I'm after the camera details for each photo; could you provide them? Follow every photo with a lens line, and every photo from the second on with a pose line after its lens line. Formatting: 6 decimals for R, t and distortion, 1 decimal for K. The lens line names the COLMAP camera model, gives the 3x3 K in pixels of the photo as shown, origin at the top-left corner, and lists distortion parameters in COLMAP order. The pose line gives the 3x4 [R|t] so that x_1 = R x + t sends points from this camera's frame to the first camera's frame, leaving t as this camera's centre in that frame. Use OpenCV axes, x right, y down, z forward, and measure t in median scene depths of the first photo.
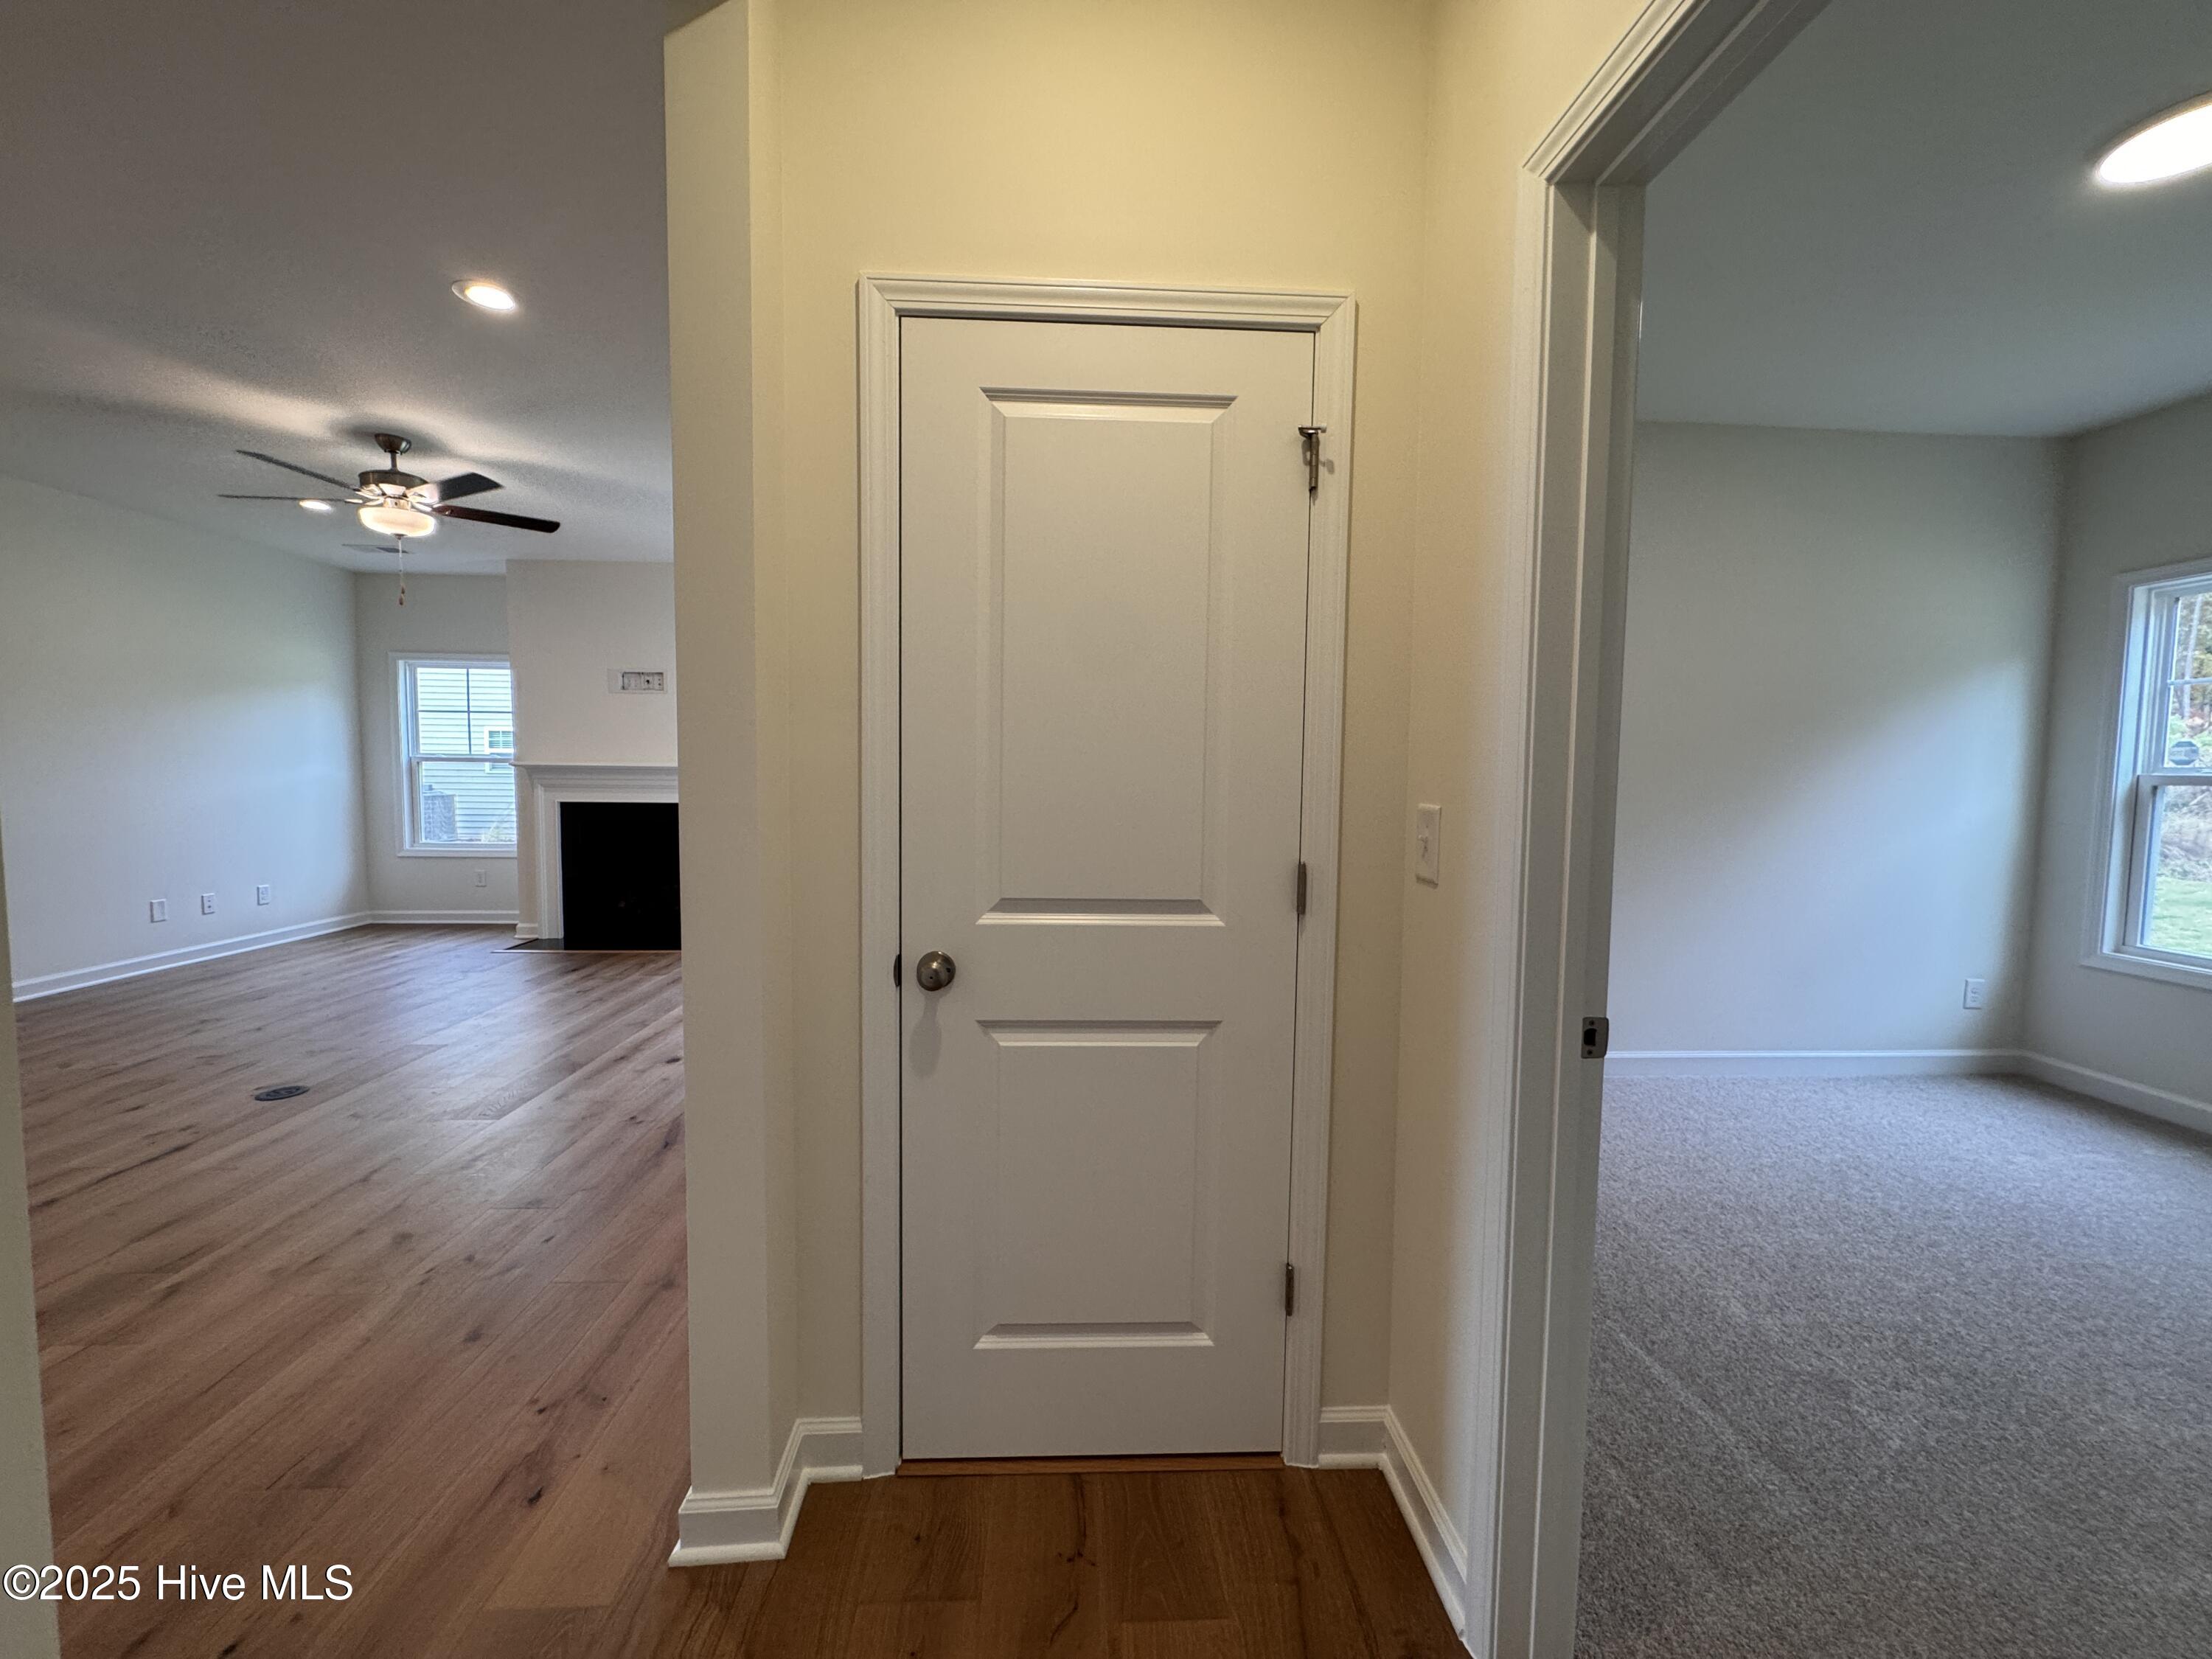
lens RADIAL K [[881.1, 0, 1106.0], [0, 881.1, 829.5], [0, 0, 1]] dist [-0.001124, -0.000083]
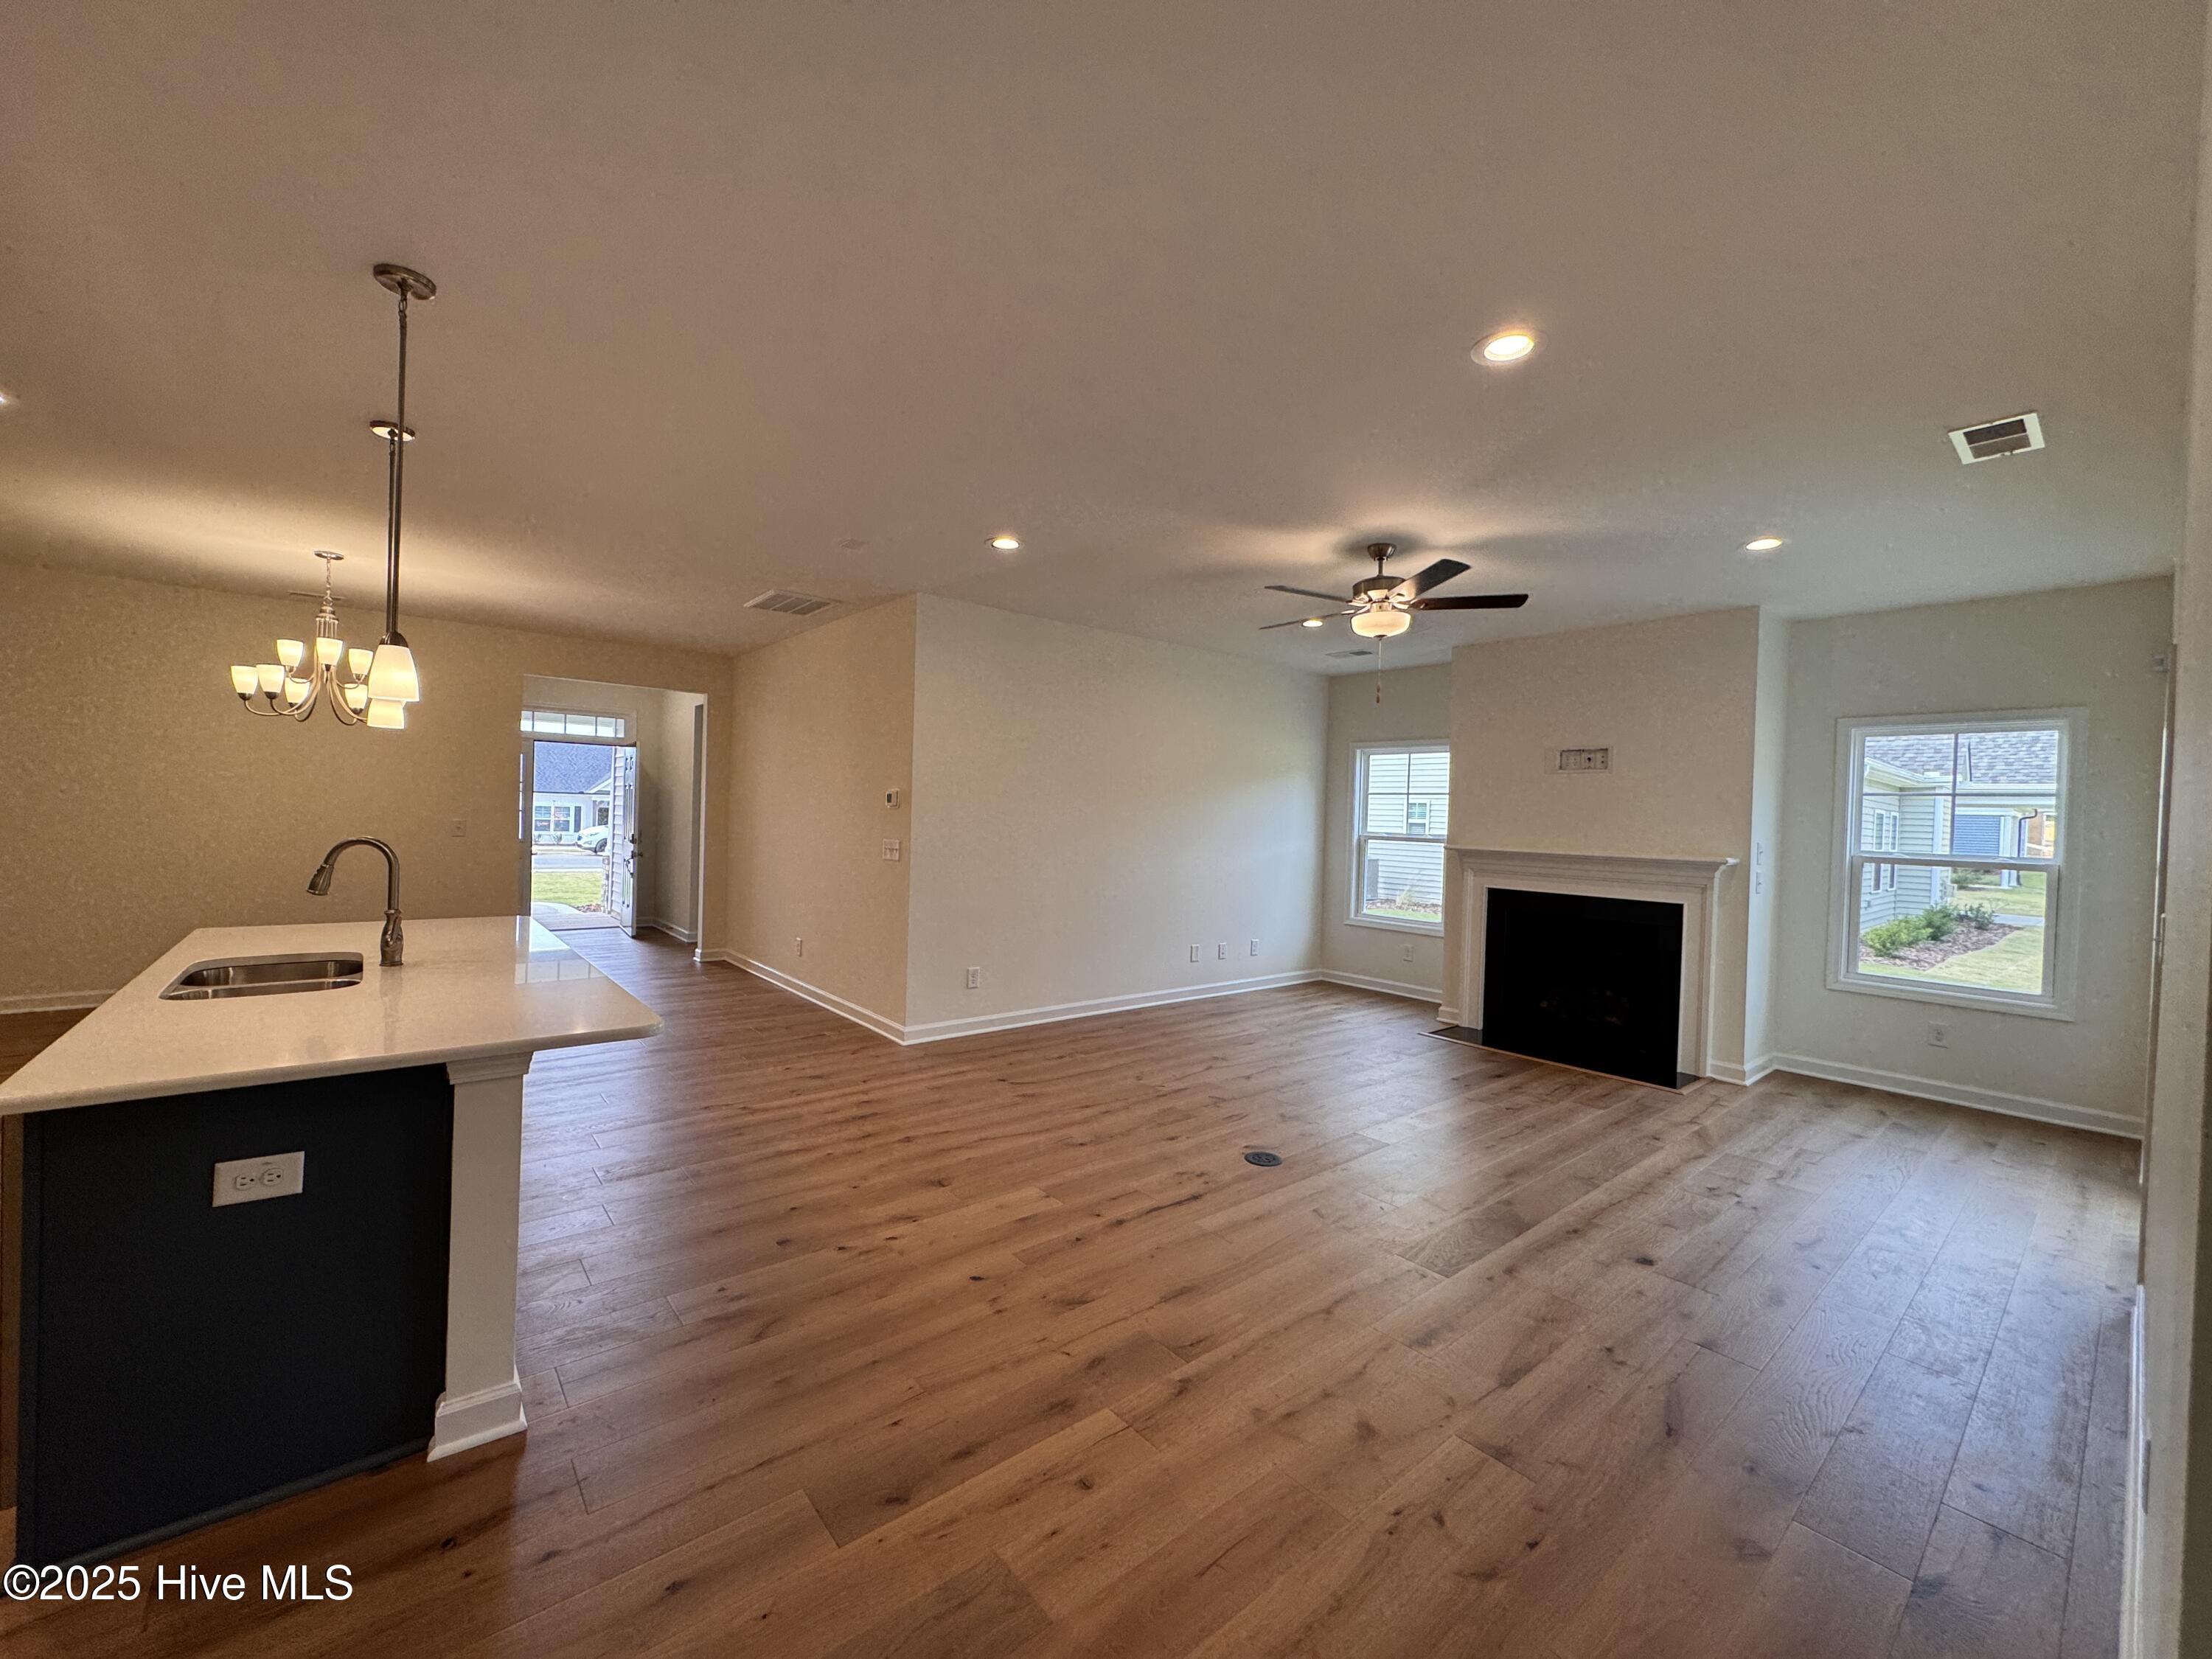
lens RADIAL K [[881.1, 0, 1106.0], [0, 881.1, 829.5], [0, 0, 1]] dist [-0.001124, -0.000083]
pose [[0.599711, 0.017767, -0.800020, -0.164926], [-0.076231, 0.996475, -0.035014, -0.046614], [0.796578, 0.081984, 0.598951, 0.139678]]
